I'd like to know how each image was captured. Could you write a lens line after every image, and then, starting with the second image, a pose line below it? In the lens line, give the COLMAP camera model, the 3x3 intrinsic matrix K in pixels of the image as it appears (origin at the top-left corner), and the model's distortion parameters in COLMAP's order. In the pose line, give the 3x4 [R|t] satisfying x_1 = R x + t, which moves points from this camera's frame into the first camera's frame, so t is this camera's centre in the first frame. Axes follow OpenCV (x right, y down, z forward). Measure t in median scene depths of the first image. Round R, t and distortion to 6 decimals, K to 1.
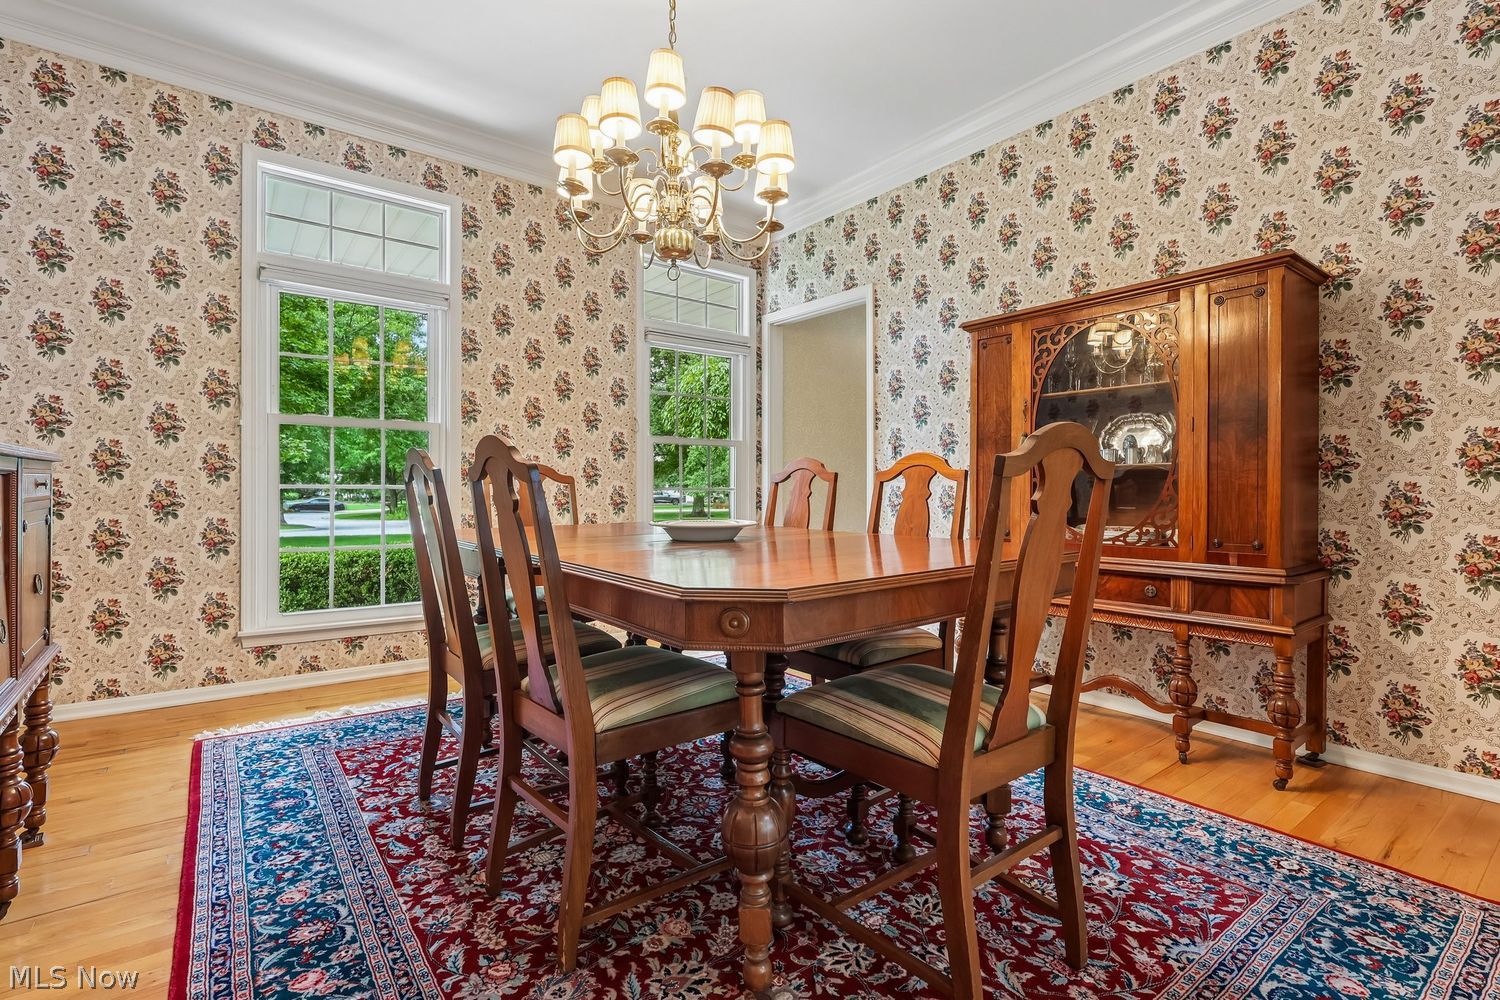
lens RADIAL K [[702.9, 0, 750.0], [0, 702.9, 500.0], [0, 0, 1]] dist [-0.002532, 0.000455]
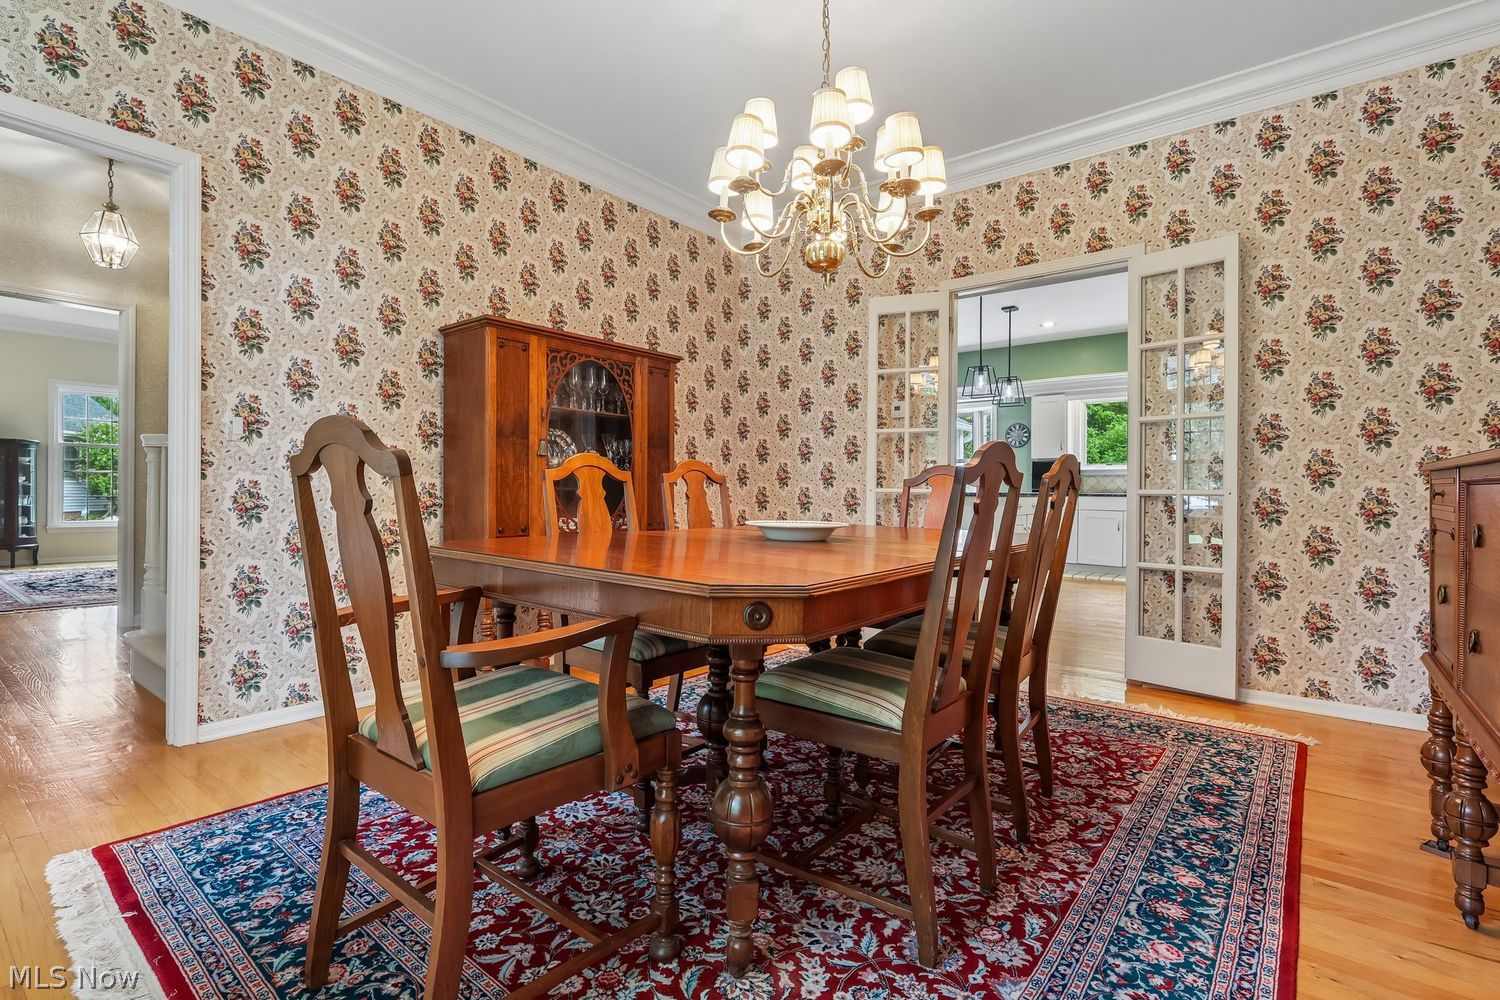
lens RADIAL K [[702.9, 0, 750.0], [0, 702.9, 500.0], [0, 0, 1]] dist [-0.002532, 0.000455]
pose [[-0.243094, -0.016631, 0.969860, -1.380261], [0.009972, 0.999757, 0.019643, -0.031044], [-0.969951, 0.014447, -0.242869, 1.723910]]
